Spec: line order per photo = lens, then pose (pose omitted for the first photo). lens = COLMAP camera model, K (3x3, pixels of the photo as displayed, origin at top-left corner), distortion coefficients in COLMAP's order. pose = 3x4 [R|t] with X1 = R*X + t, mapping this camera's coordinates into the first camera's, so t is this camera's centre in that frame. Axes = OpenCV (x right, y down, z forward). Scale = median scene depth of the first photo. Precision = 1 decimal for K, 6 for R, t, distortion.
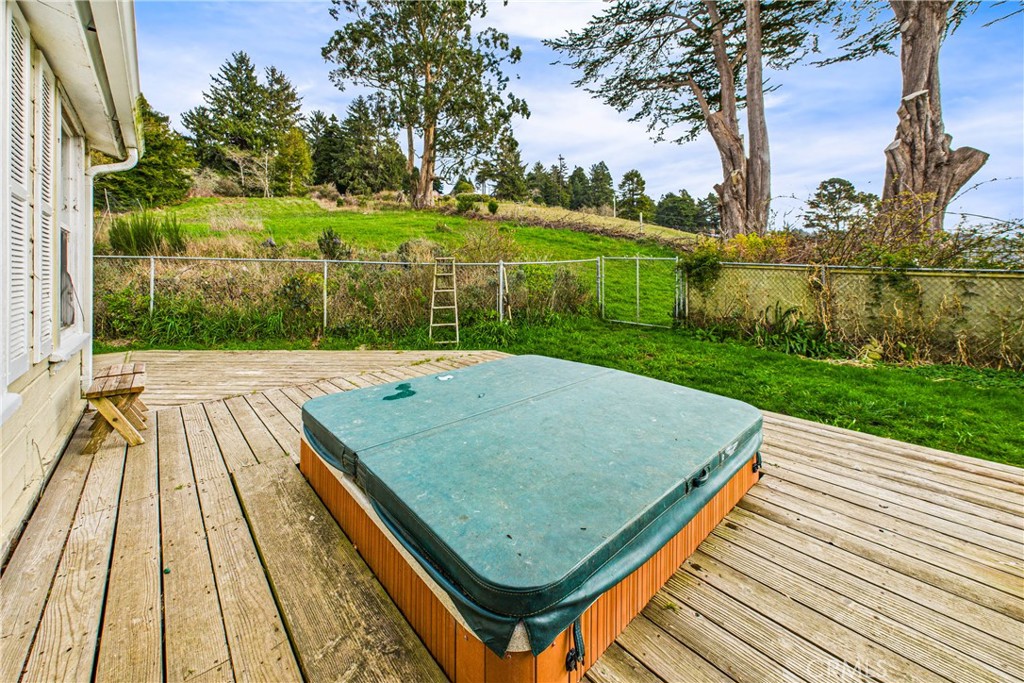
lens RADIAL K [[394.1, 0, 513.4], [0, 394.1, 273.1], [0, 0, 1]] dist [-0.000031, -0.000014]
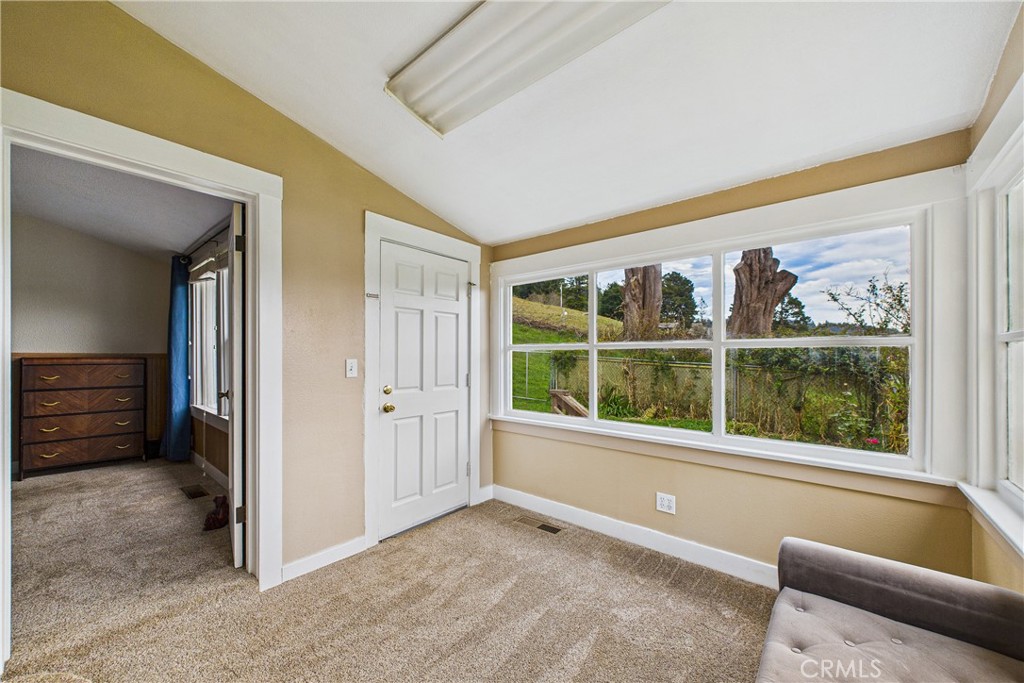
lens RADIAL K [[392.3, 0, 515.0], [0, 392.3, 359.3], [0, 0, 1]] dist [-0.000243, -0.000508]
pose [[0.991939, 0.007980, 0.126465, 0.057551], [-0.008611, 0.999953, 0.004443, -0.009860], [-0.126423, -0.005497, 0.991961, -0.214025]]
